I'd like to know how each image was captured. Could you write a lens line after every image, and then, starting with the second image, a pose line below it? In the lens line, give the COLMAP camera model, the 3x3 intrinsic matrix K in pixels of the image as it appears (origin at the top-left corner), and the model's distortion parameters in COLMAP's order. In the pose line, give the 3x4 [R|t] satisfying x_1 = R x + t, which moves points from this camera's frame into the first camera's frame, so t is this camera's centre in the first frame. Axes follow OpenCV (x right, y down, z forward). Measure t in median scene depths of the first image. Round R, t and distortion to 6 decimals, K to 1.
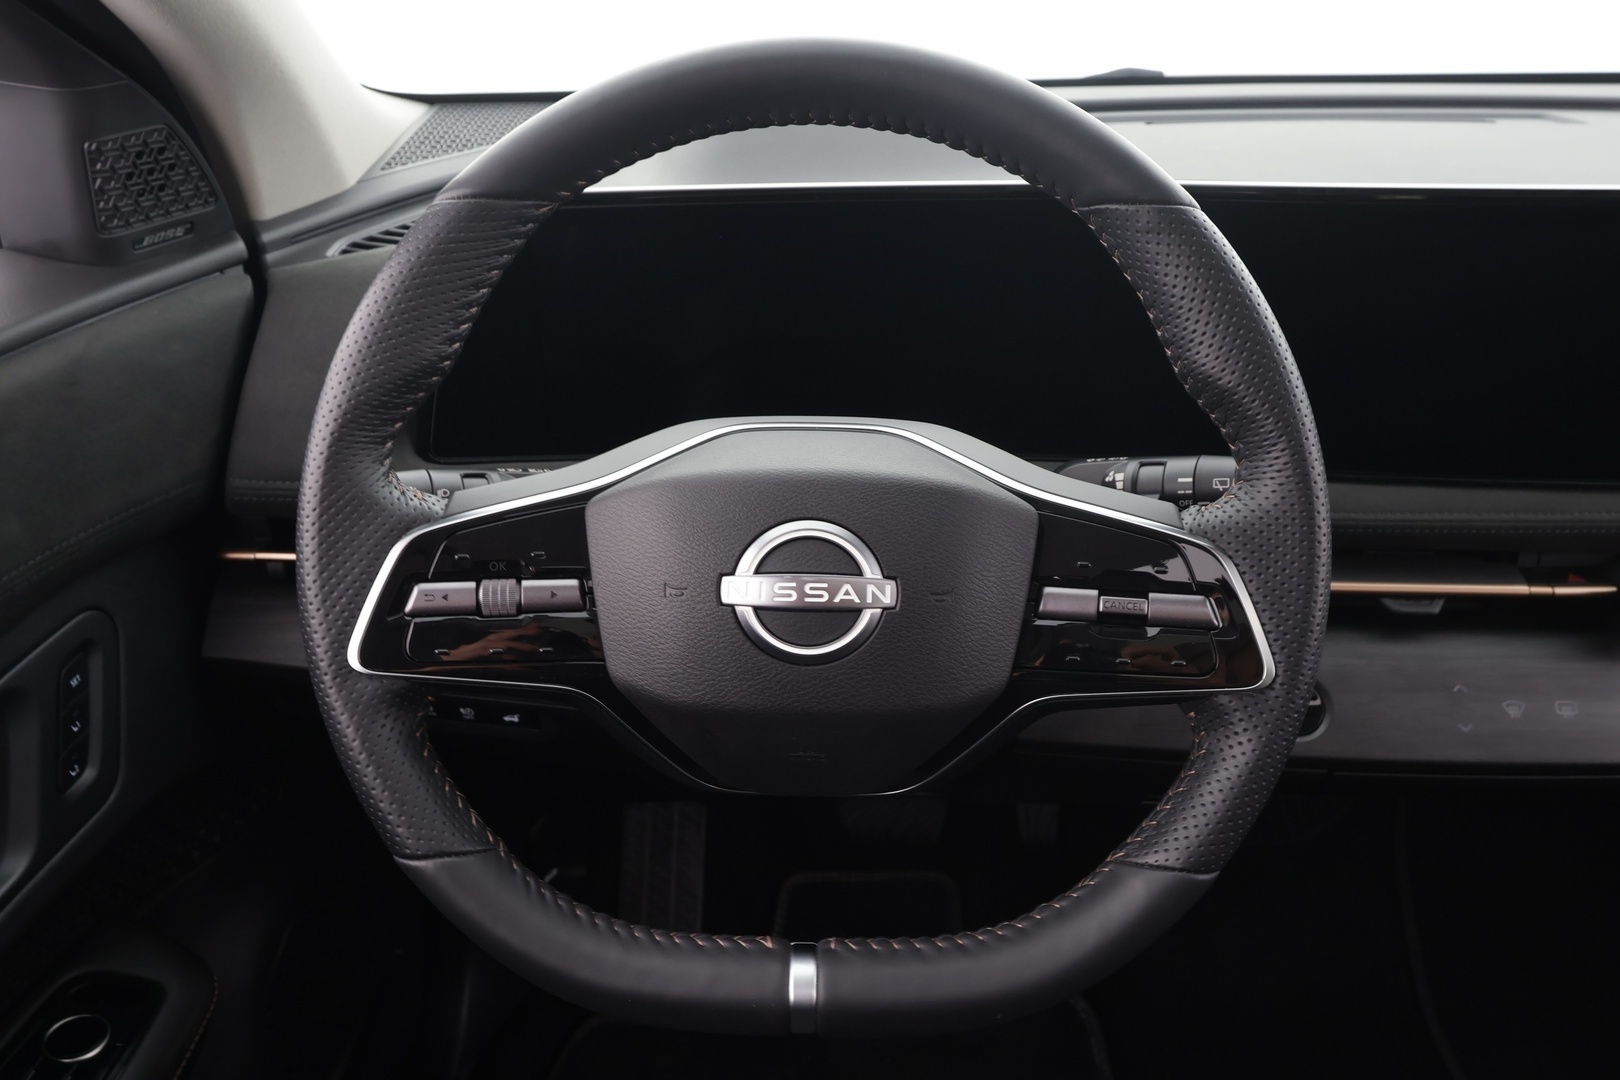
lens RADIAL K [[1171.7, 0, 810.0], [0, 1171.7, 540.0], [0, 0, 1]] dist [0.003212, -0.003054]
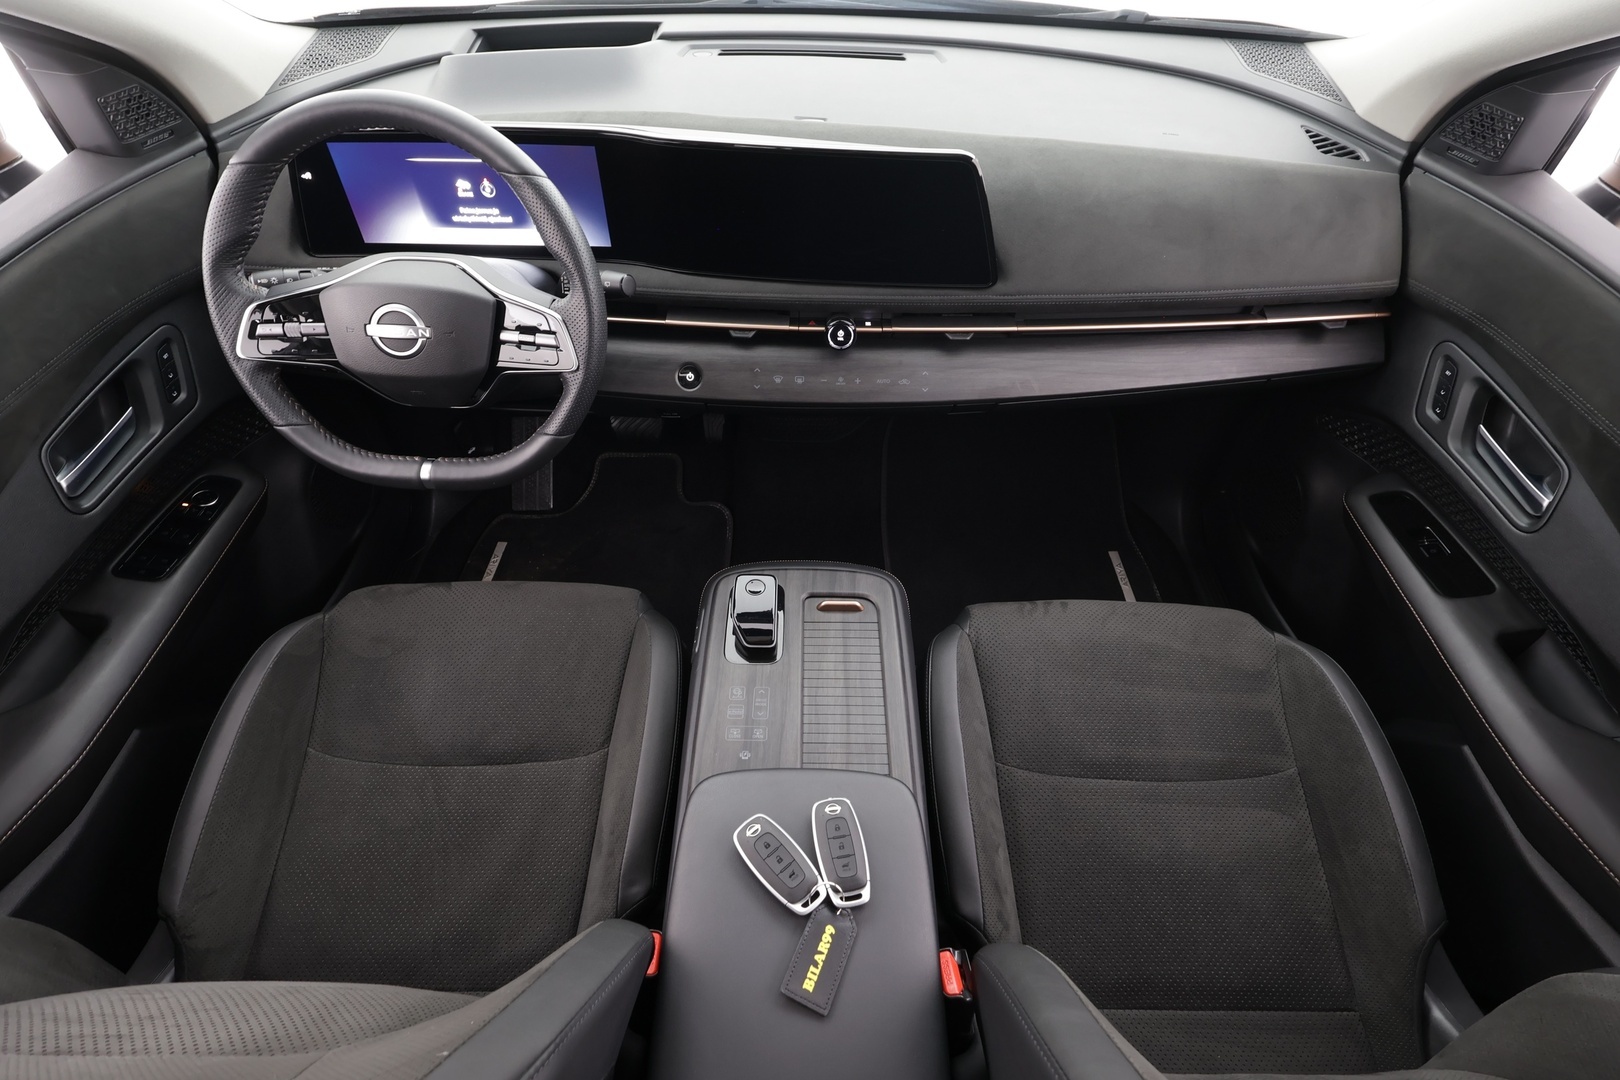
lens RADIAL K [[747.4, 0, 810.0], [0, 747.4, 540.0], [0, 0, 1]] dist [-0.003232, 0.000774]
pose [[0.999600, 0.014225, 0.024454, 0.874987], [-0.022109, 0.932101, 0.361522, -0.145676], [-0.017651, -0.361918, 0.932043, -0.770428]]
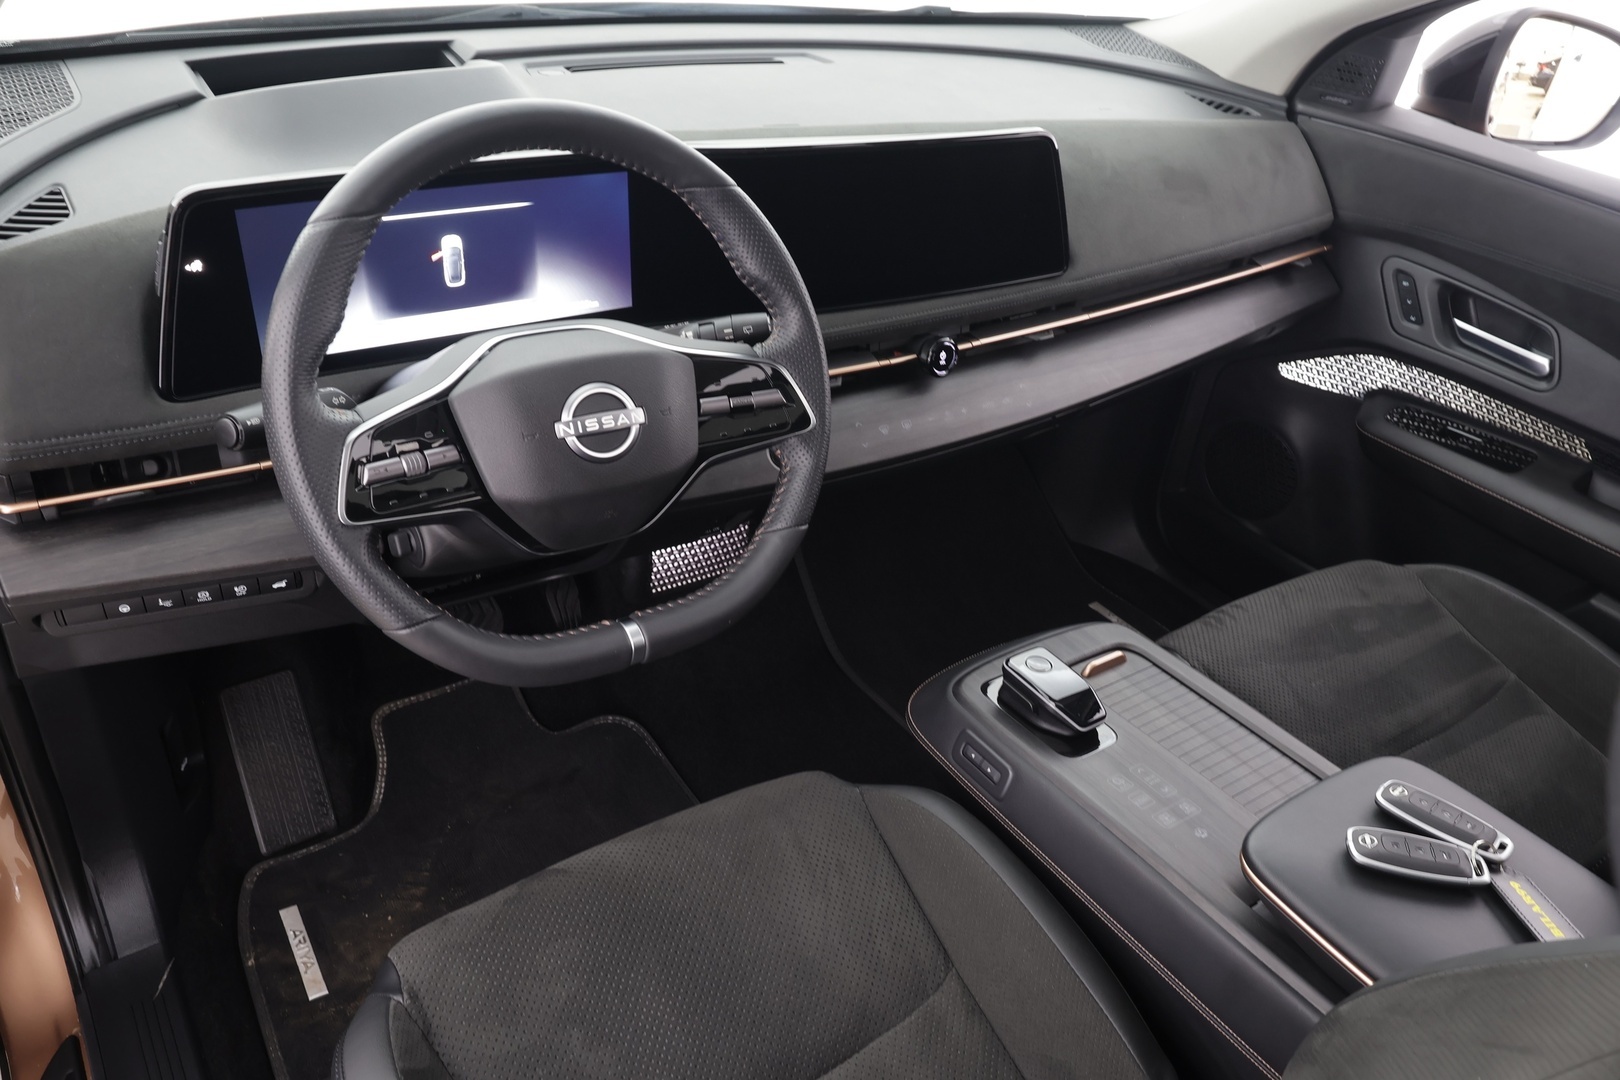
lens RADIAL K [[1211.6, 0, 810.0], [0, 1211.6, 540.0], [0, 0, 1]] dist [0.003842, -0.002004]
pose [[0.816691, -0.235779, 0.526710, -0.731113], [0.170172, 0.970535, 0.170595, -0.042964], [-0.551413, -0.049692, 0.832751, -0.714634]]
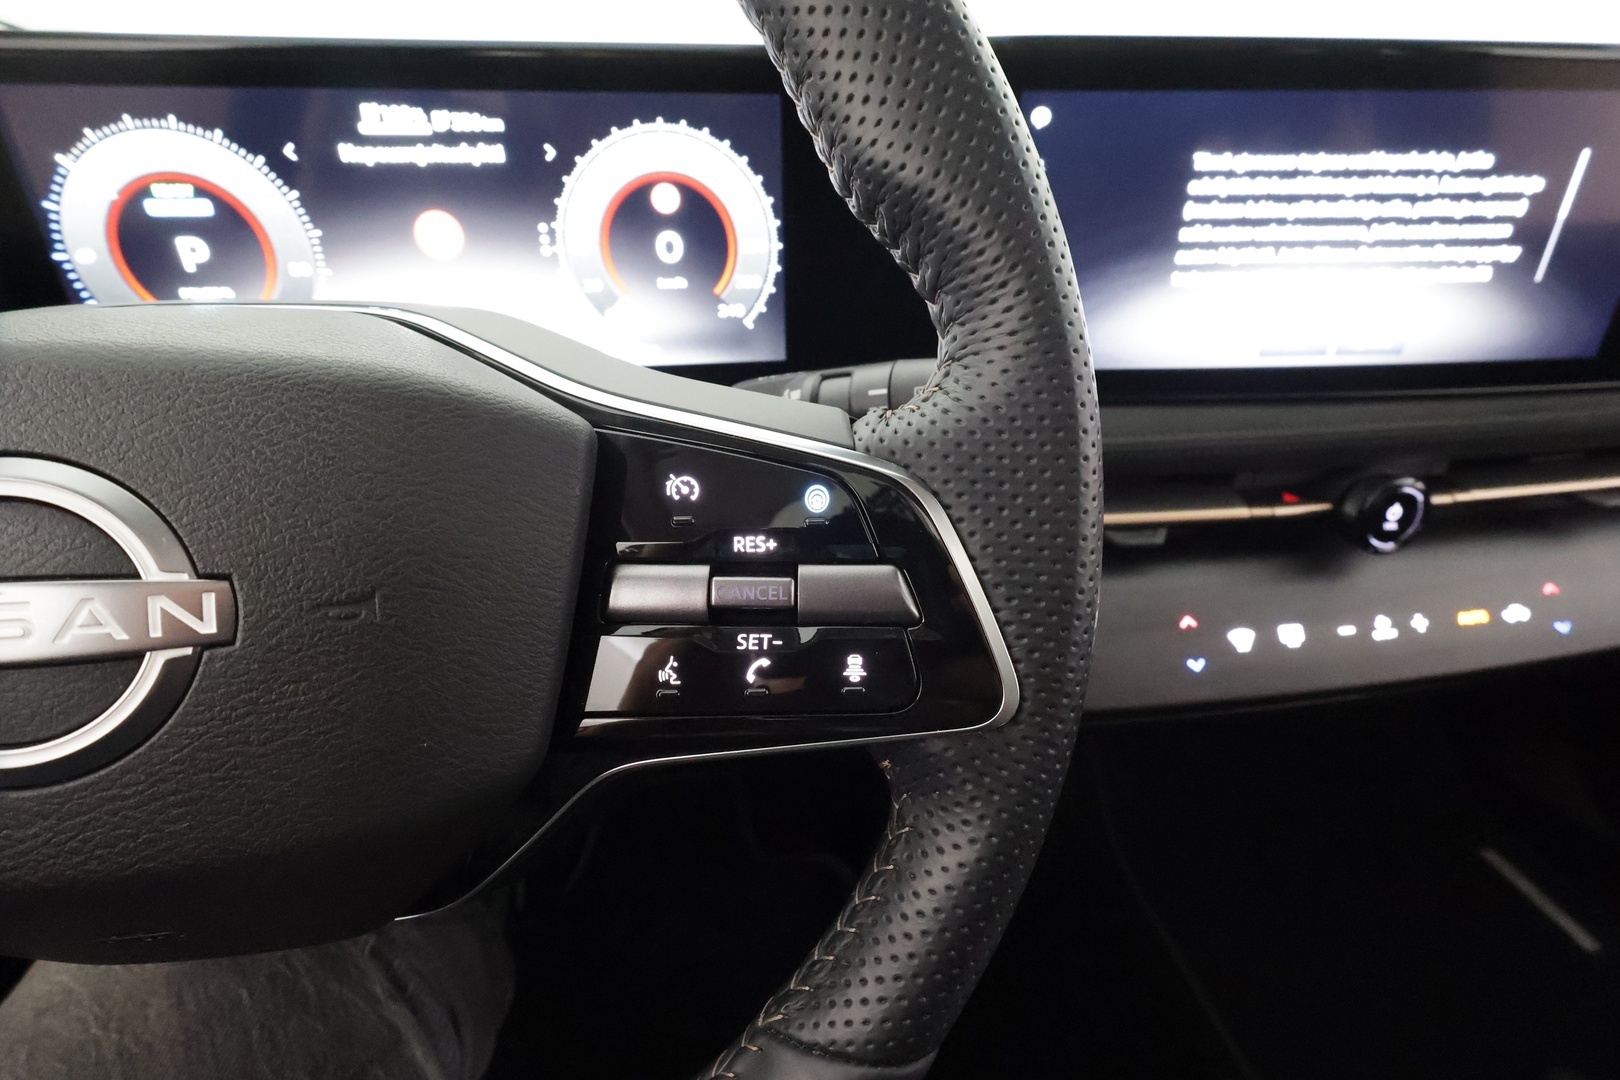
lens RADIAL K [[740.2, 0, 810.0], [0, 740.2, 540.0], [0, 0, 1]] dist [0.014982, 0.000093]
pose [[0.986338, -0.062598, 0.152377, 0.239898], [0.053510, 0.996576, 0.063031, 0.011297], [-0.155801, -0.054016, 0.986310, 0.647110]]
